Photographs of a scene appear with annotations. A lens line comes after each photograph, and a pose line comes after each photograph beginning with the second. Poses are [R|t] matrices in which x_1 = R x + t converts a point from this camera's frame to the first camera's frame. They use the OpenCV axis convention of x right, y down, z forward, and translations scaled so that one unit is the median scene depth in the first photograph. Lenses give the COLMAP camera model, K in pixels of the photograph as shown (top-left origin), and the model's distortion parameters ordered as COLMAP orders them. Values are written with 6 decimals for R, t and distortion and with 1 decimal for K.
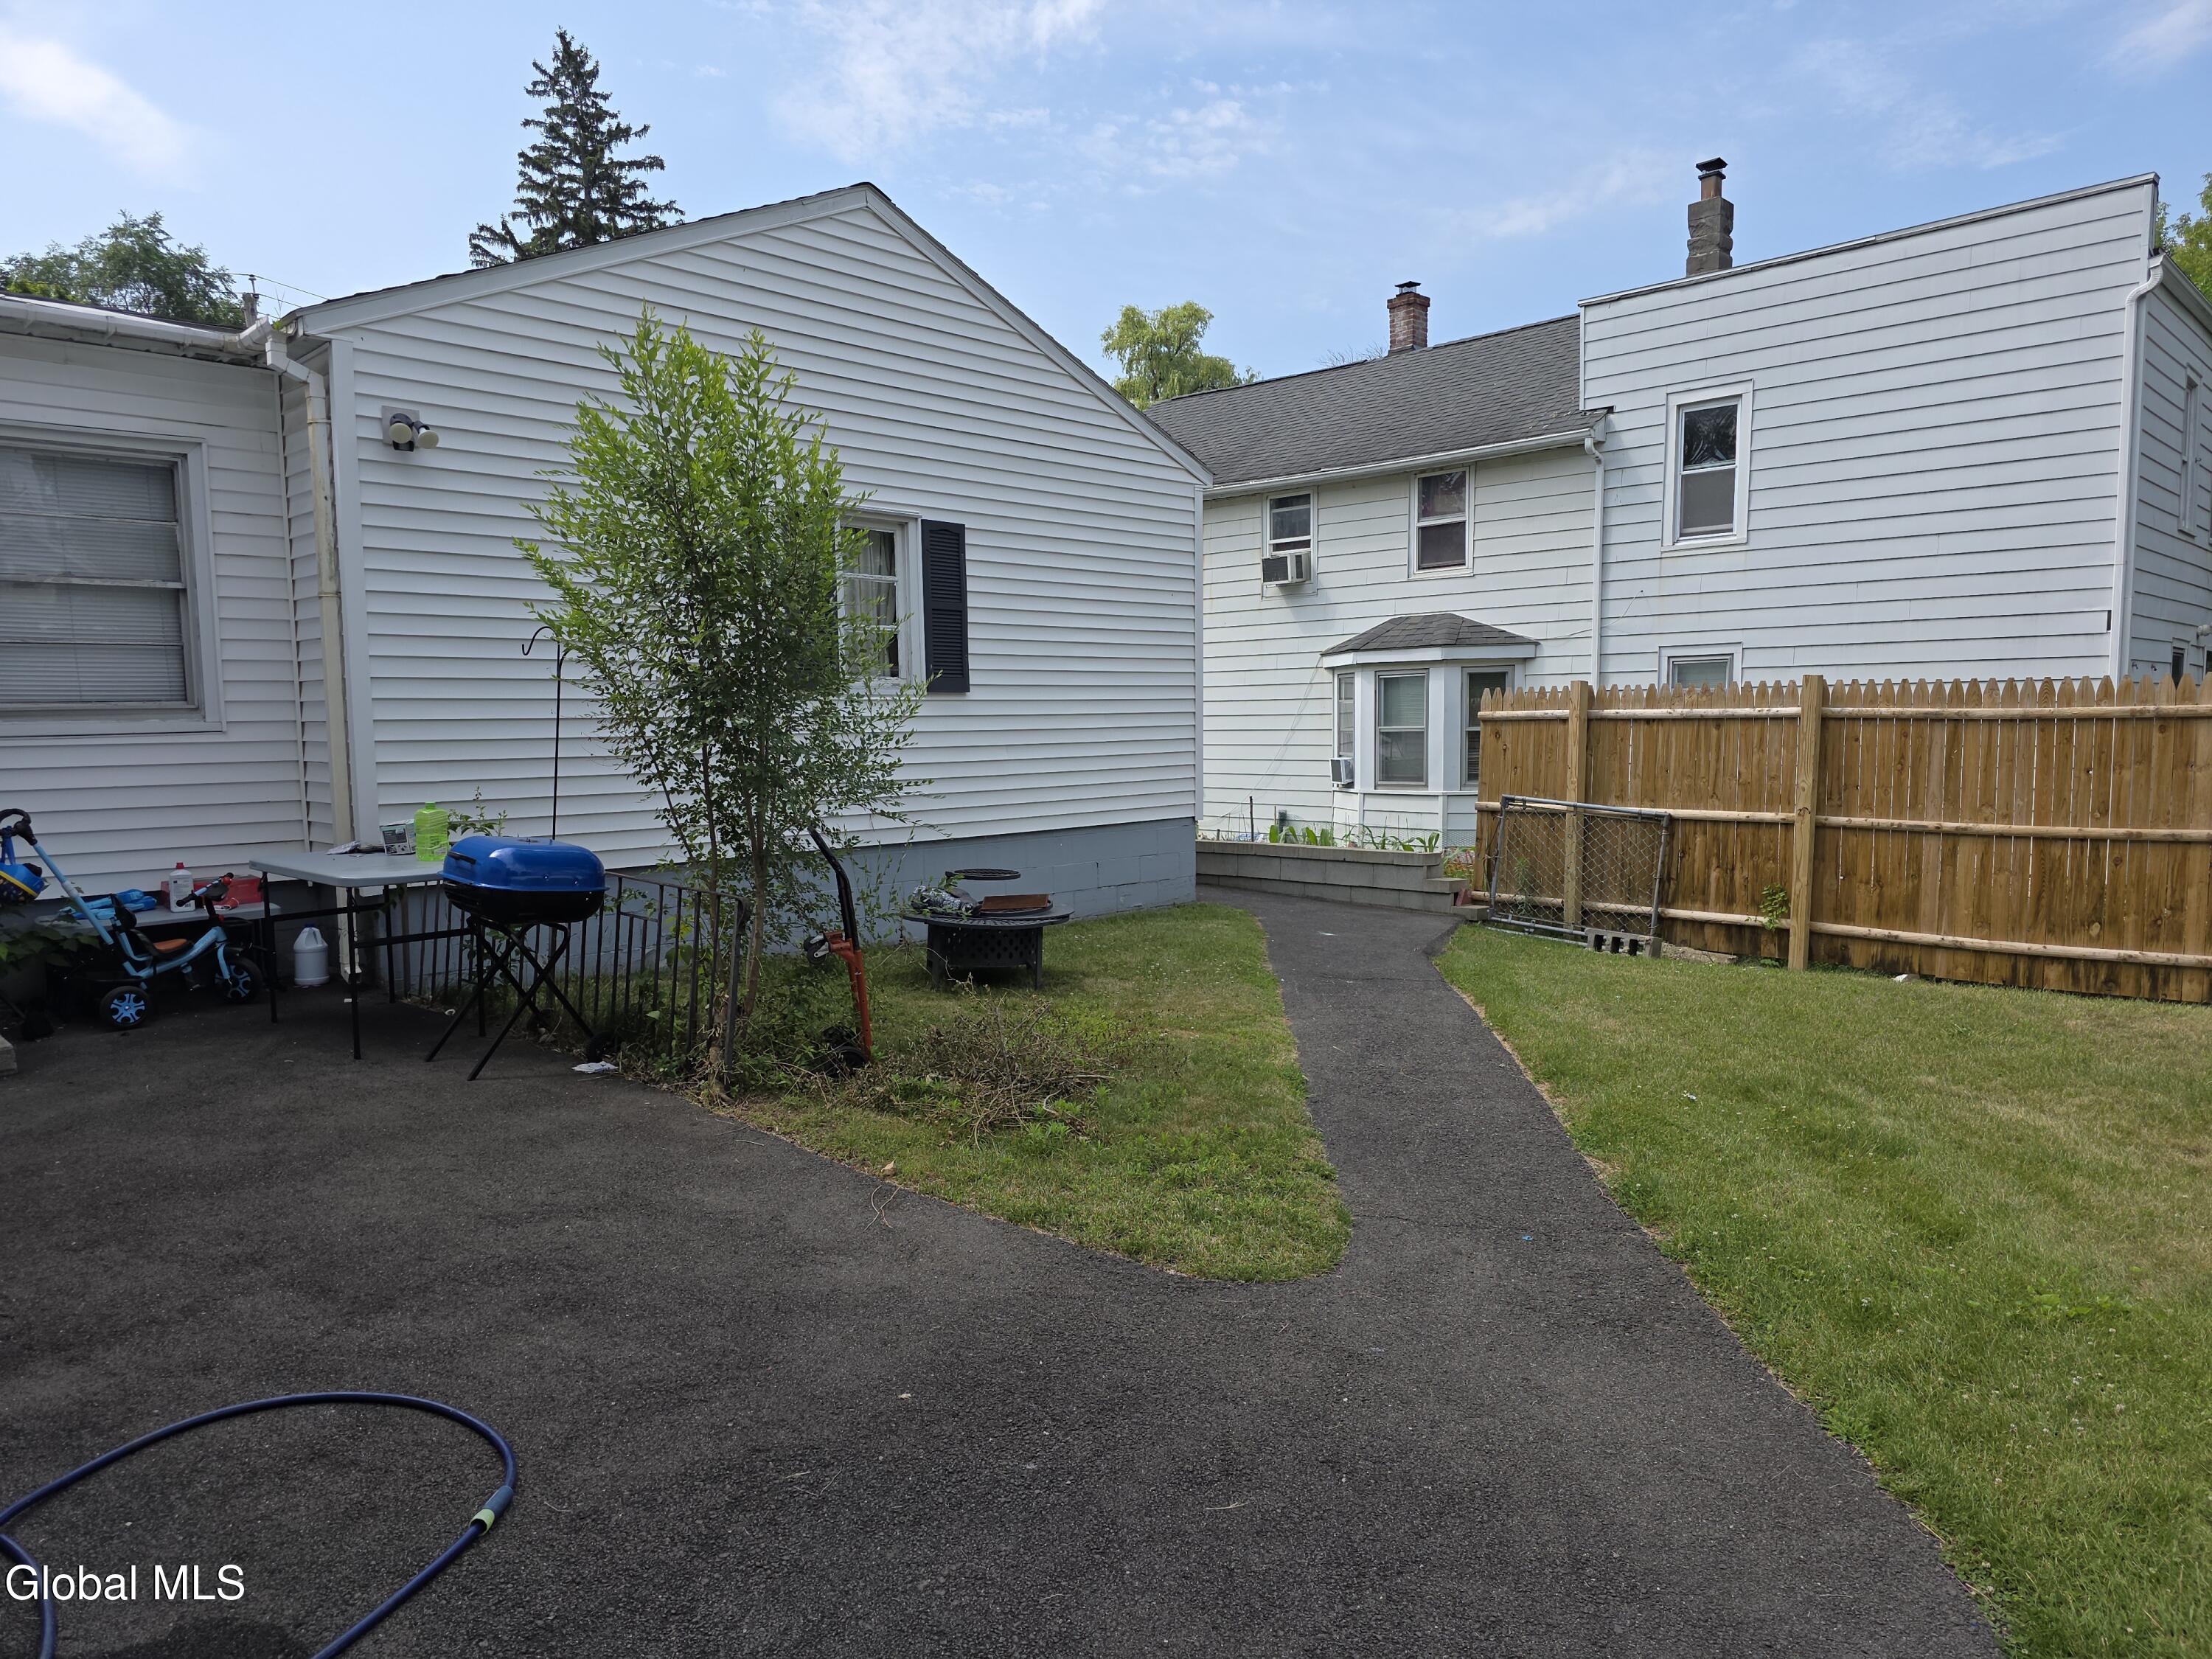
lens RADIAL K [[1491.4, 0, 1100.7], [0, 1491.4, 835.5], [0, 0, 1]] dist [0.058515, -0.055106]
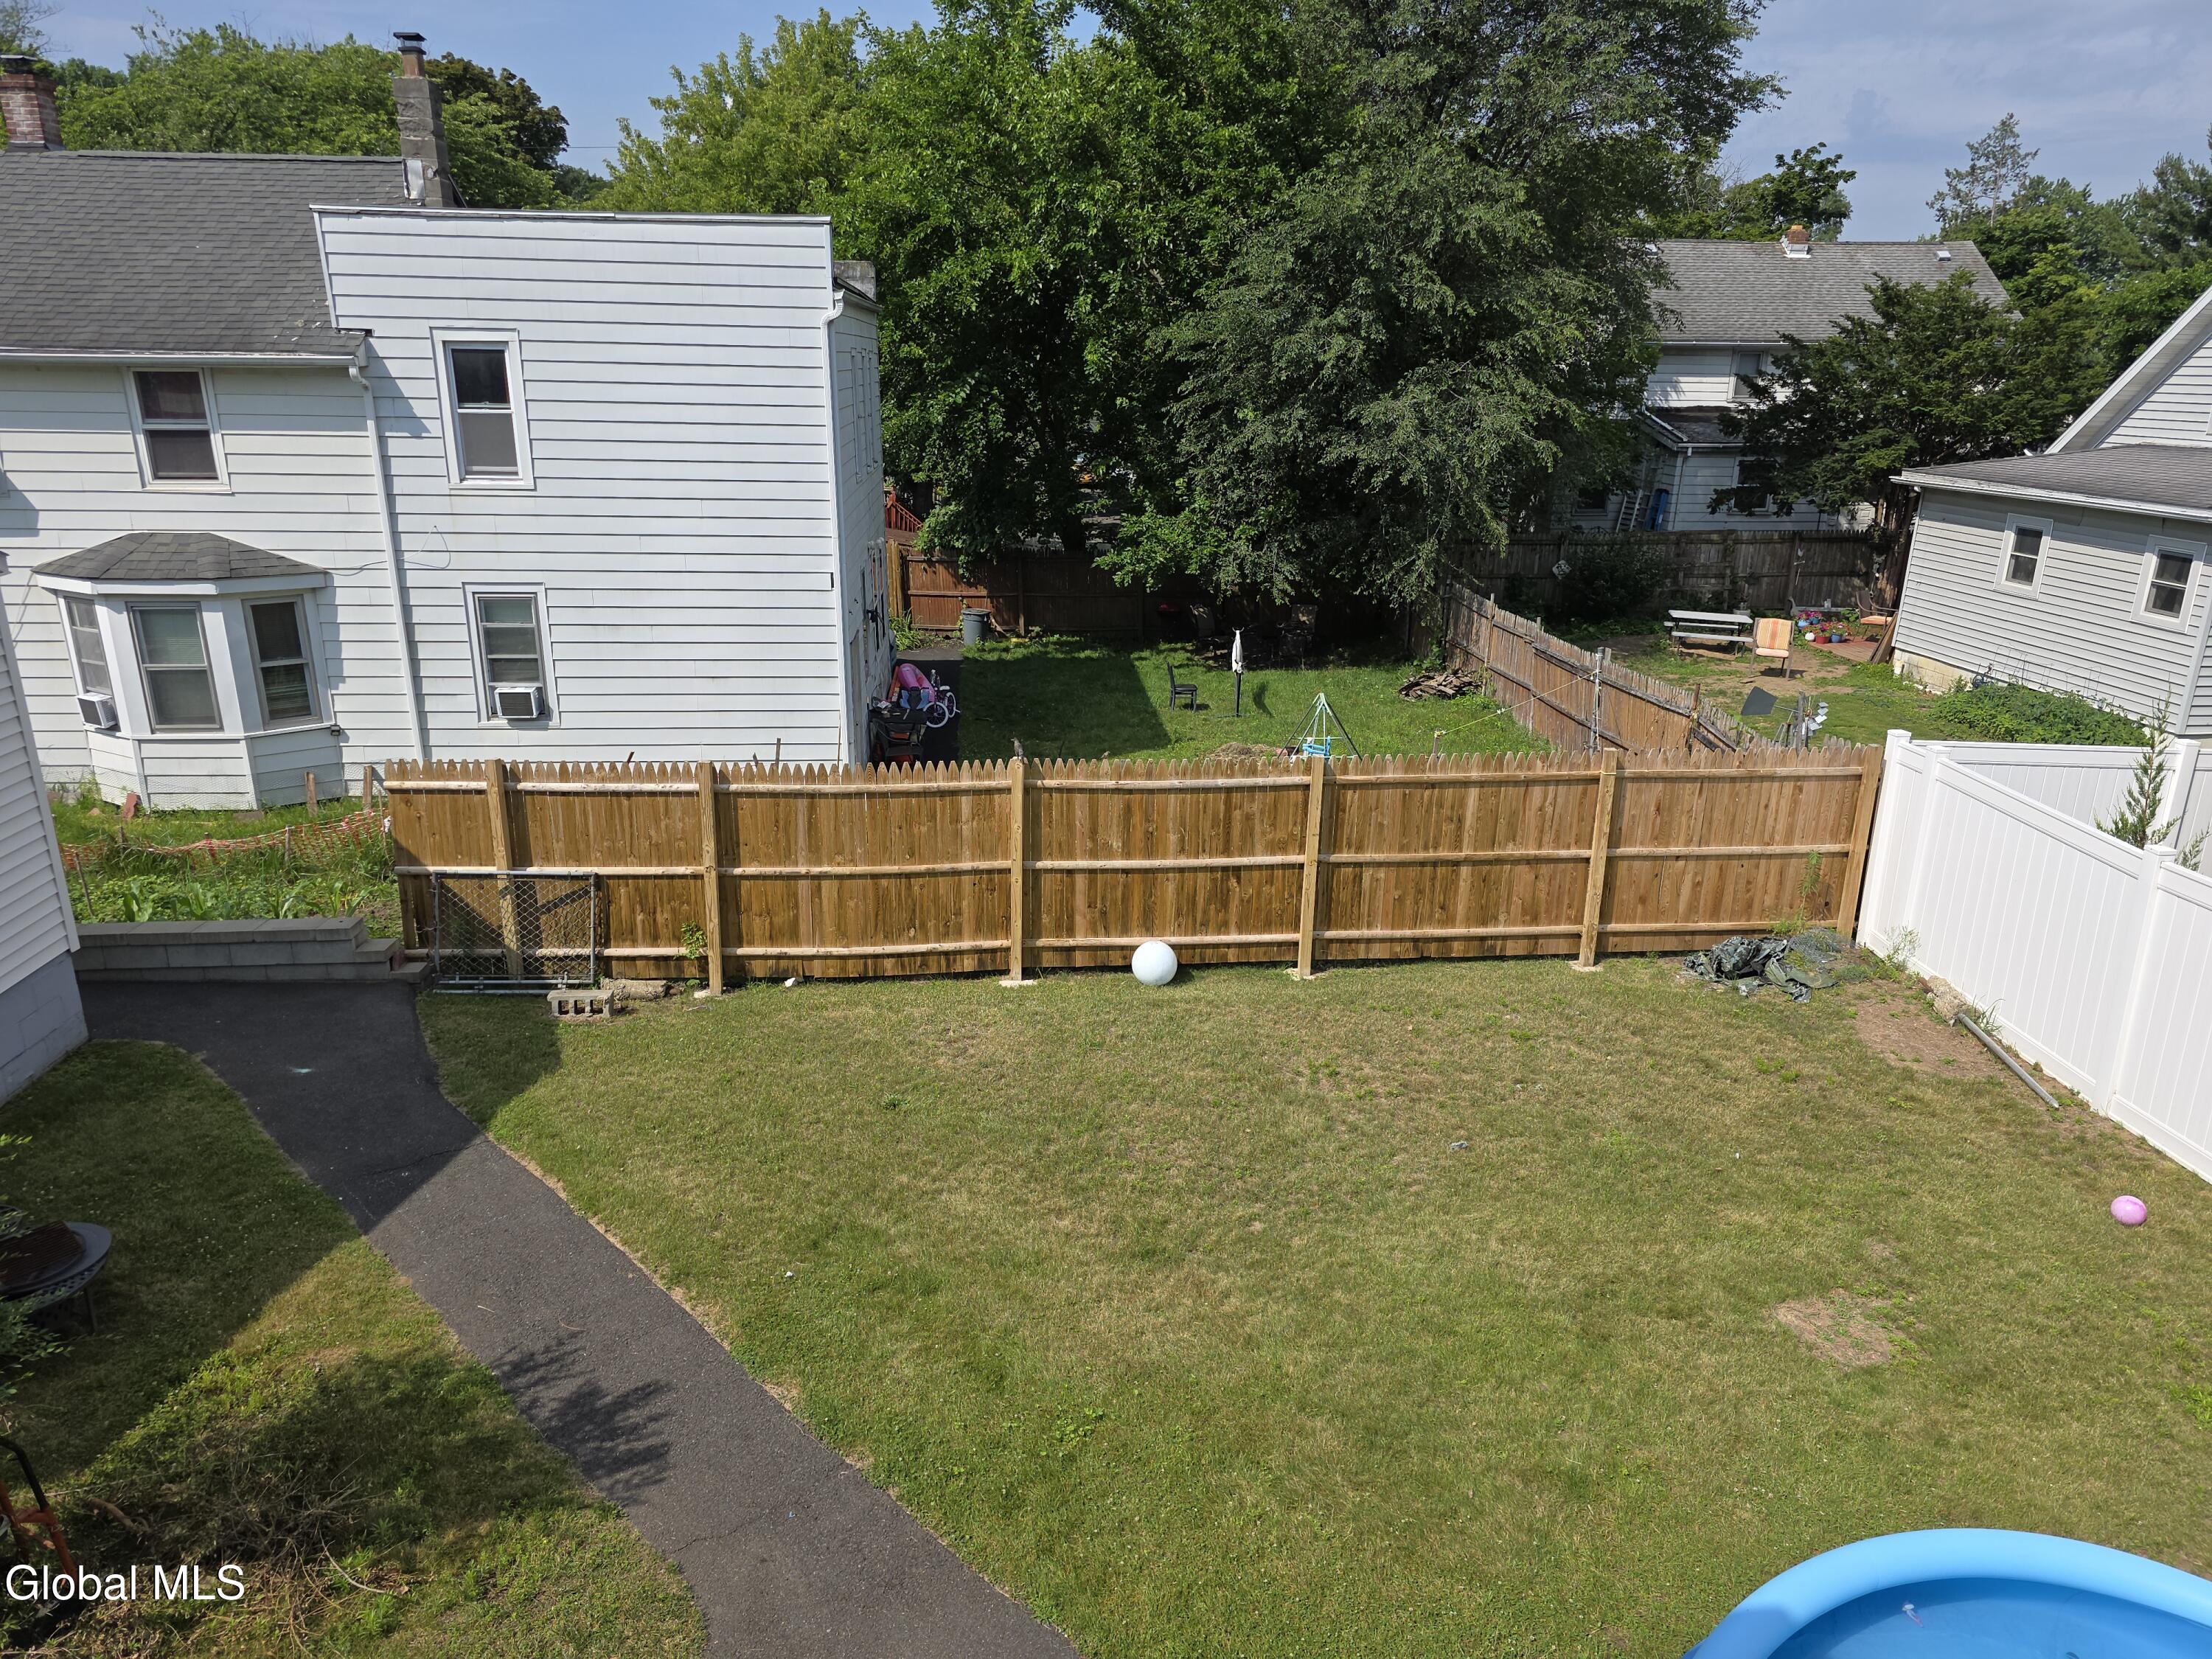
lens RADIAL K [[1491.4, 0, 1105.4], [0, 1491.4, 821.7], [0, 0, 1]] dist [0.058515, -0.055106]
pose [[0.663235, -0.207936, 0.718945, -0.180121], [0.047453, 0.970379, 0.236881, -0.302808], [-0.746906, -0.122992, 0.653456, -0.041589]]
